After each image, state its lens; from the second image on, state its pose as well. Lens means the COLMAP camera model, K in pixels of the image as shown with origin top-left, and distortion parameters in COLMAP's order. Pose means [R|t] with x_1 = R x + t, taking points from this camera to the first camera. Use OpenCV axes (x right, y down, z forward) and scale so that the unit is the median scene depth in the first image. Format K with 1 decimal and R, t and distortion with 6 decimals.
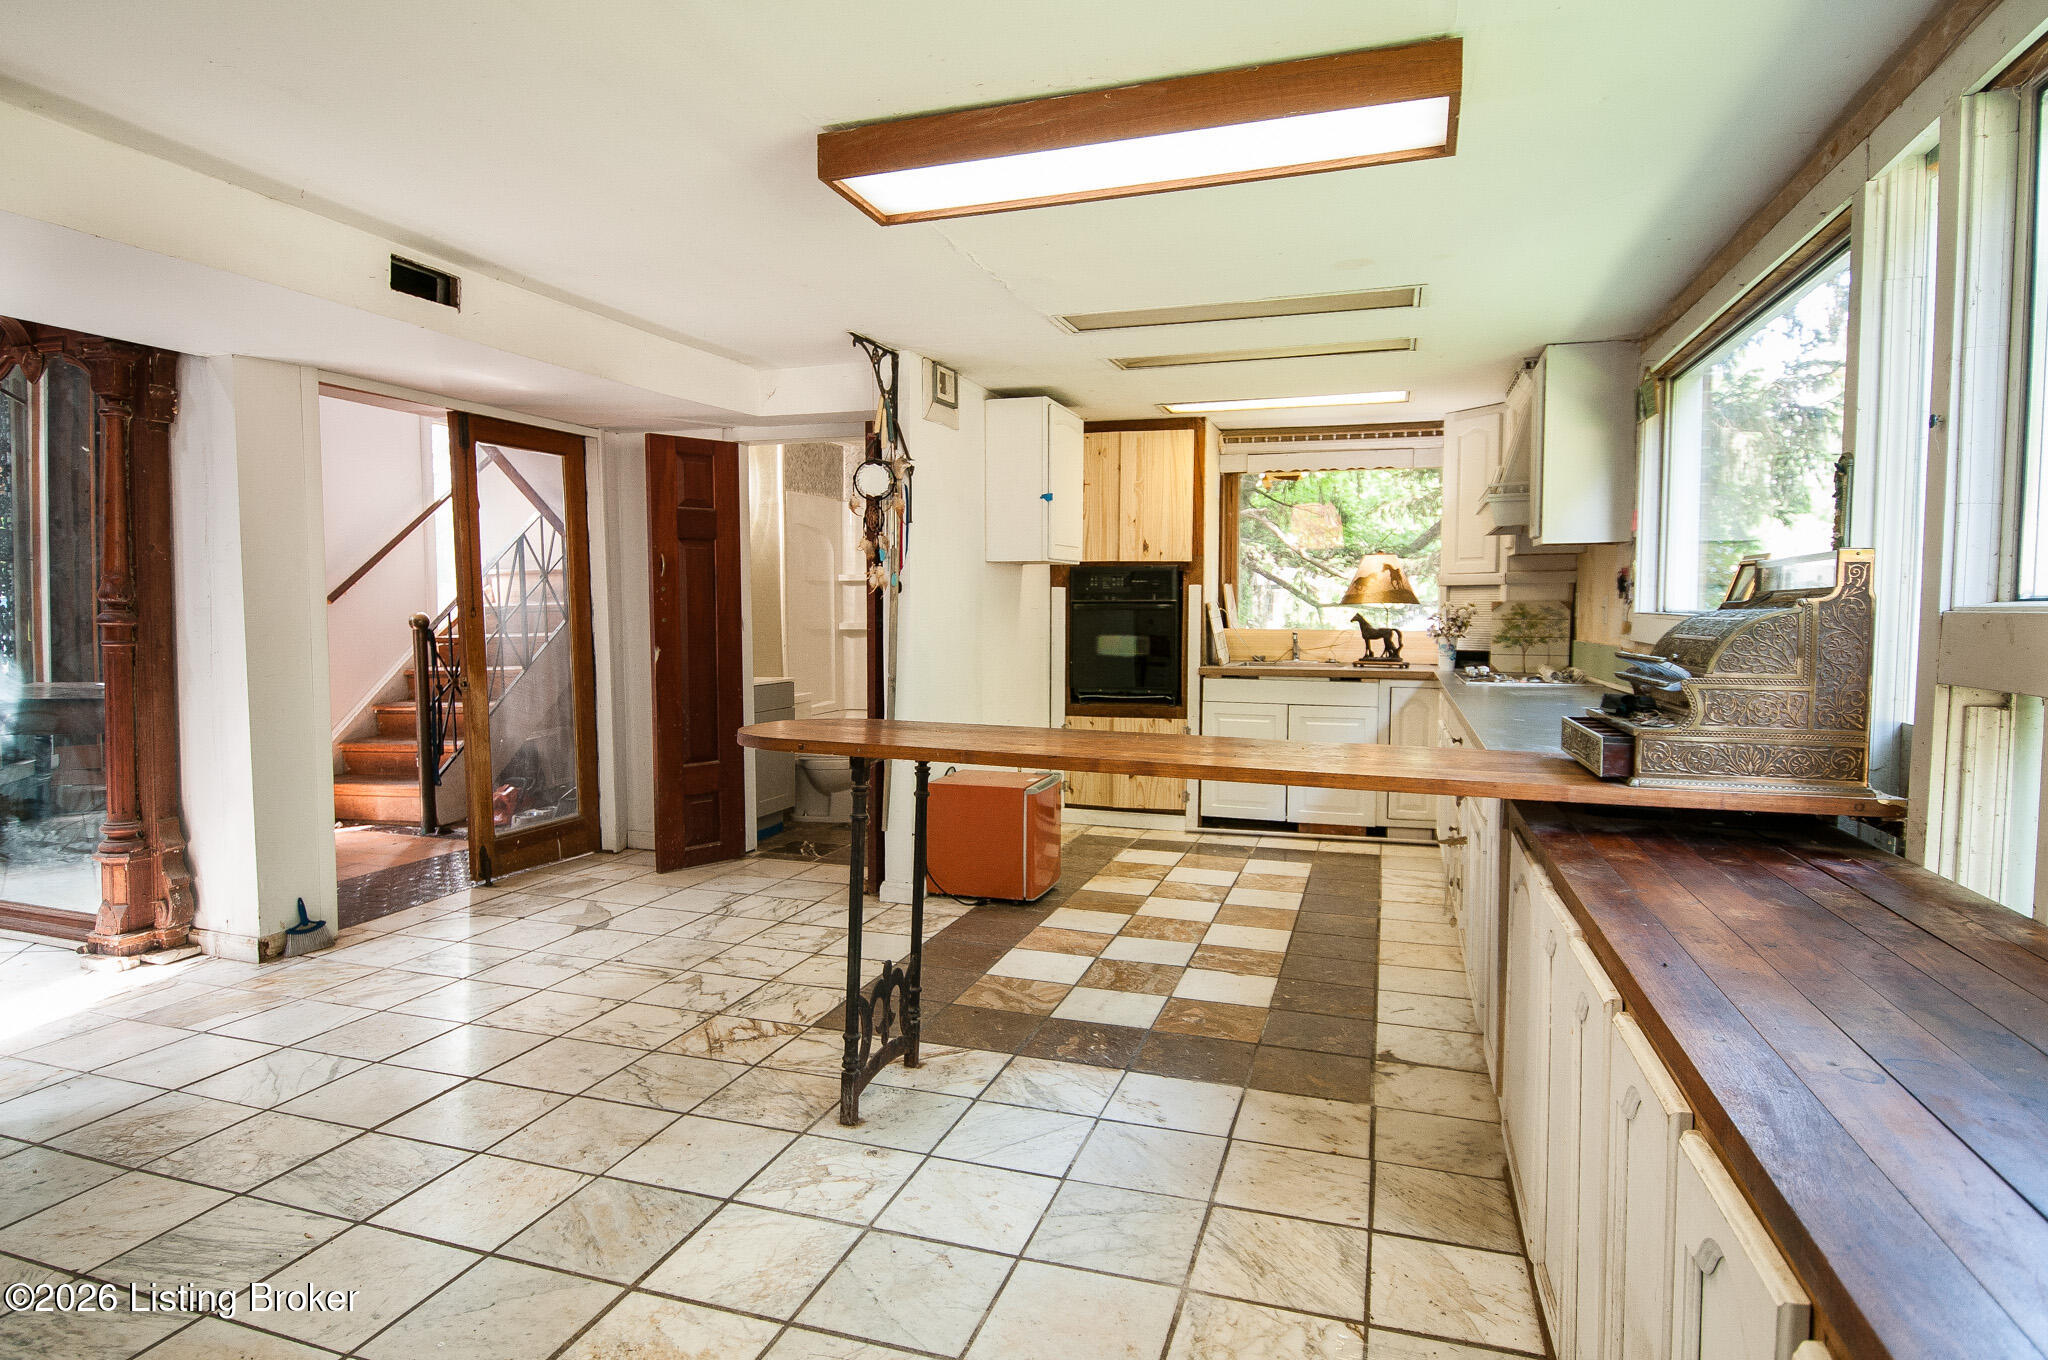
lens RADIAL K [[1170.4, 0, 1014.2], [0, 1170.4, 682.3], [0, 0, 1]] dist [0.003168, -0.000268]
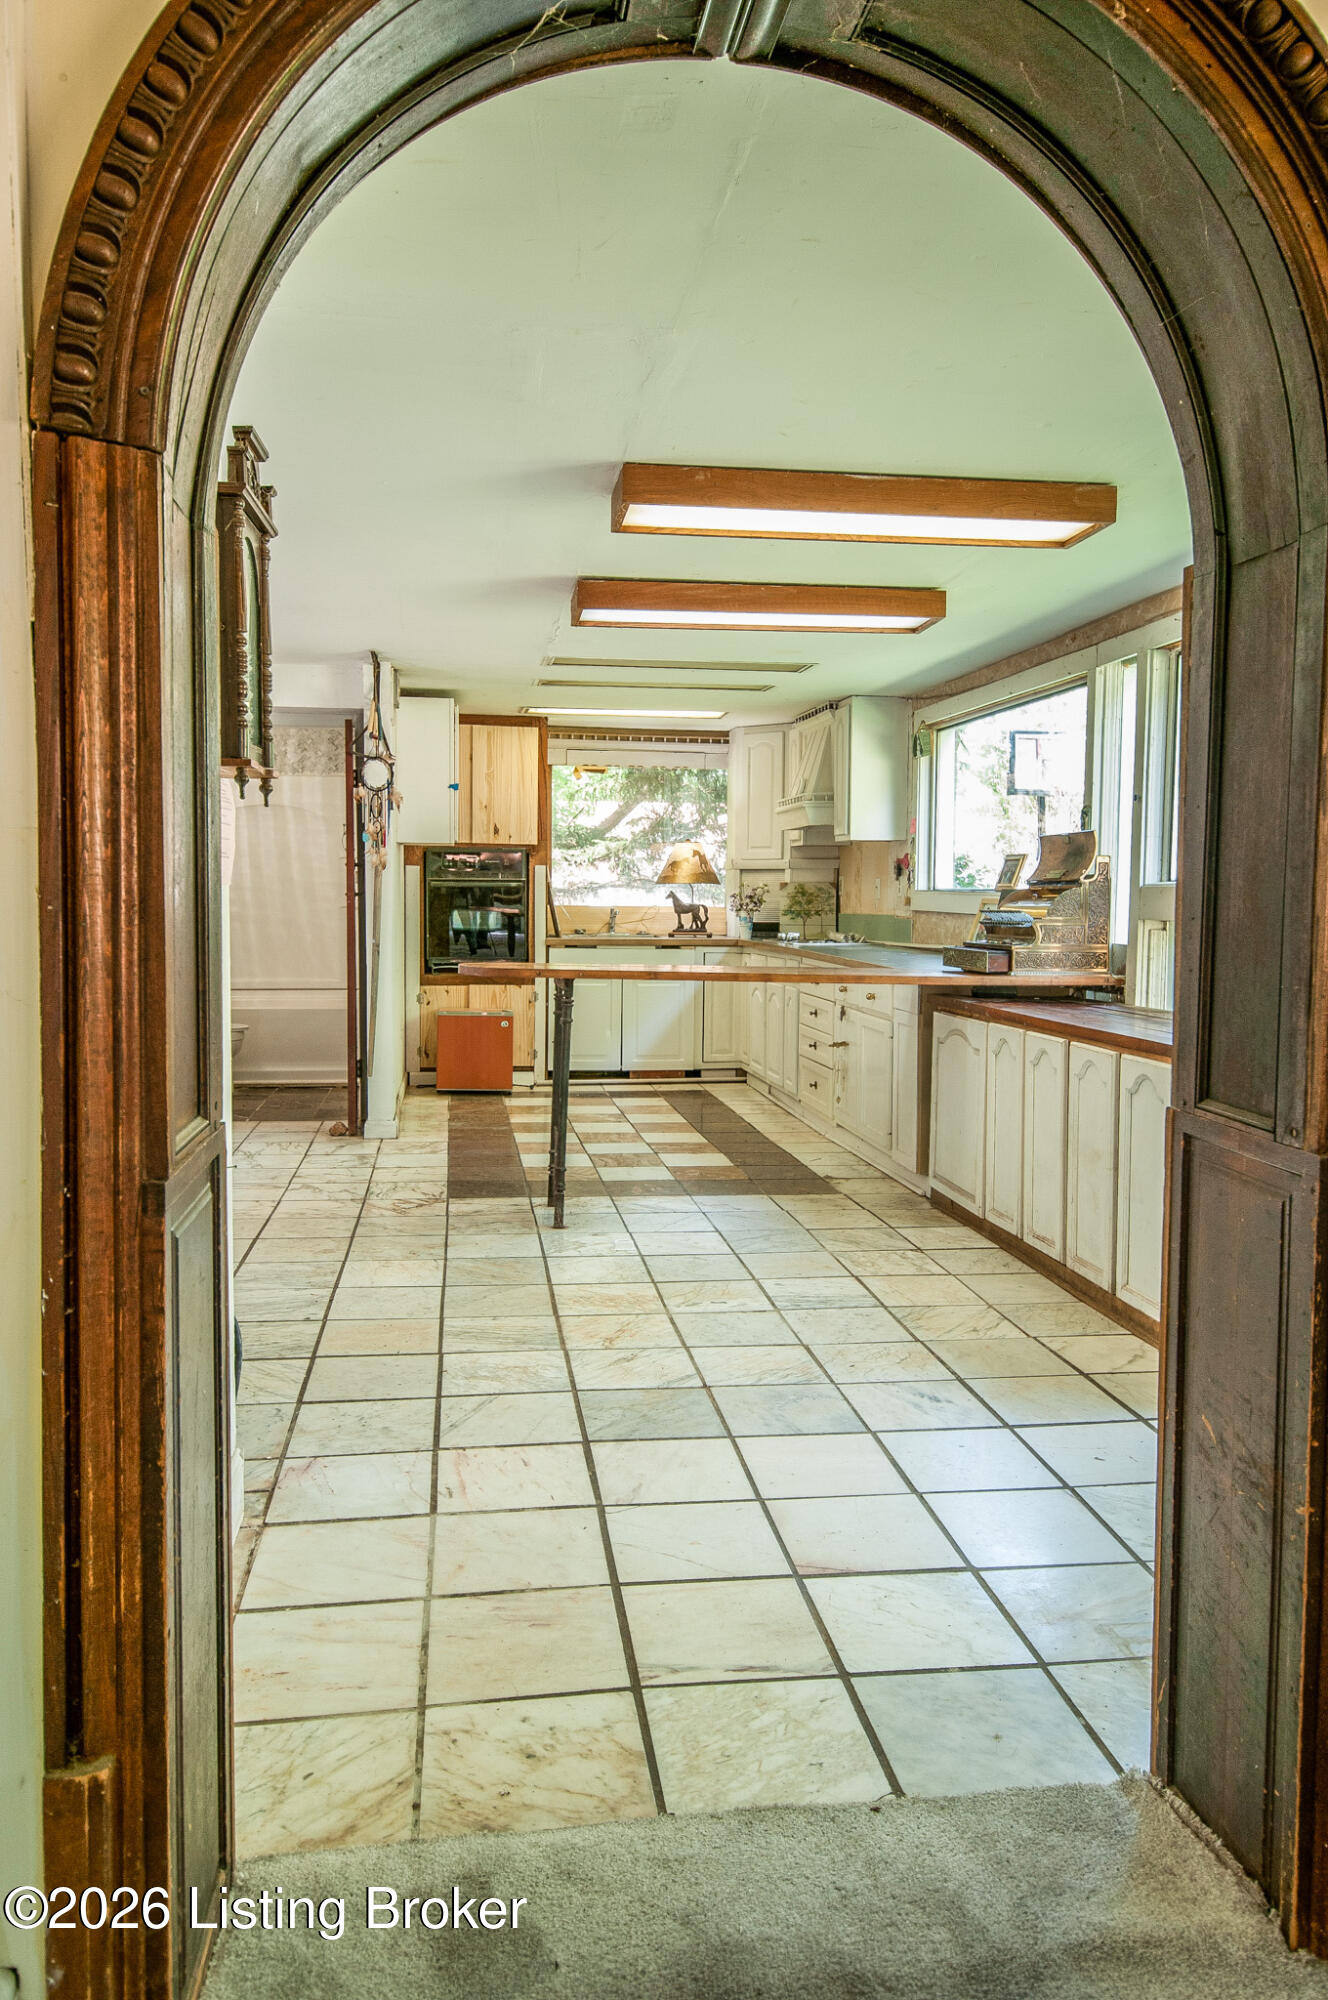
lens RADIAL K [[1445.0, 0, 673.9], [0, 1445.0, 1000.3], [0, 0, 1]] dist [0.006364, -0.005298]
pose [[0.894340, -0.027946, 0.446515, -0.367974], [0.022770, 0.999597, 0.016954, 0.026700], [-0.446809, -0.004995, 0.894615, -0.314175]]
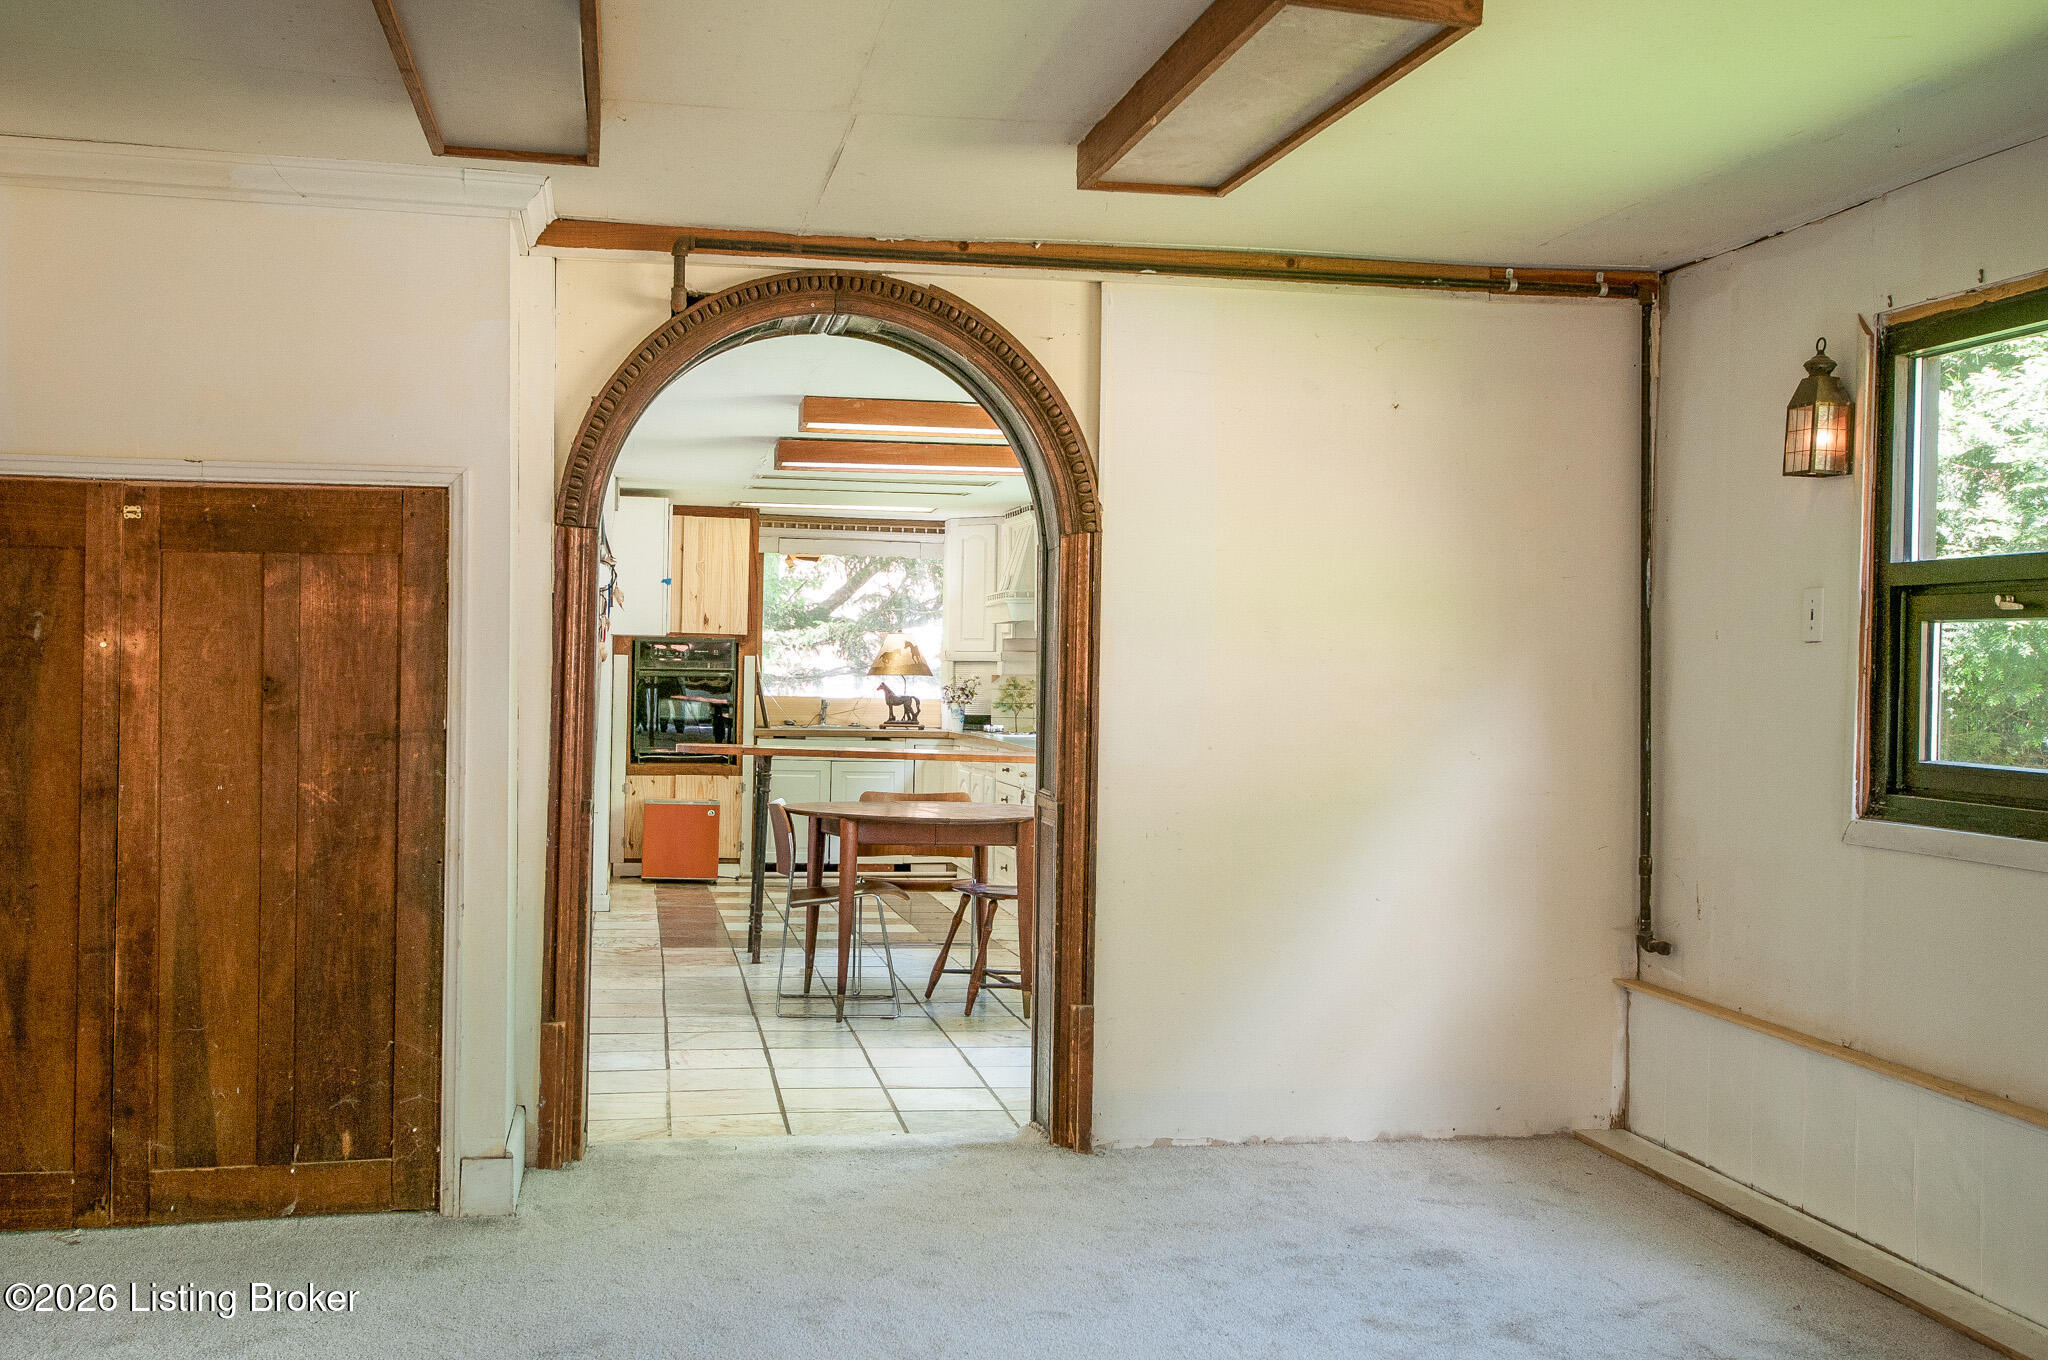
lens RADIAL K [[2106.7, 0, 1009.1], [0, 2106.7, 670.5], [0, 0, 1]] dist [0.020942, 0.000000]
pose [[0.882194, 0.015593, 0.470628, -0.597952], [0.014684, 0.998055, -0.060593, 0.059122], [-0.470657, 0.060366, 0.880249, -0.928650]]
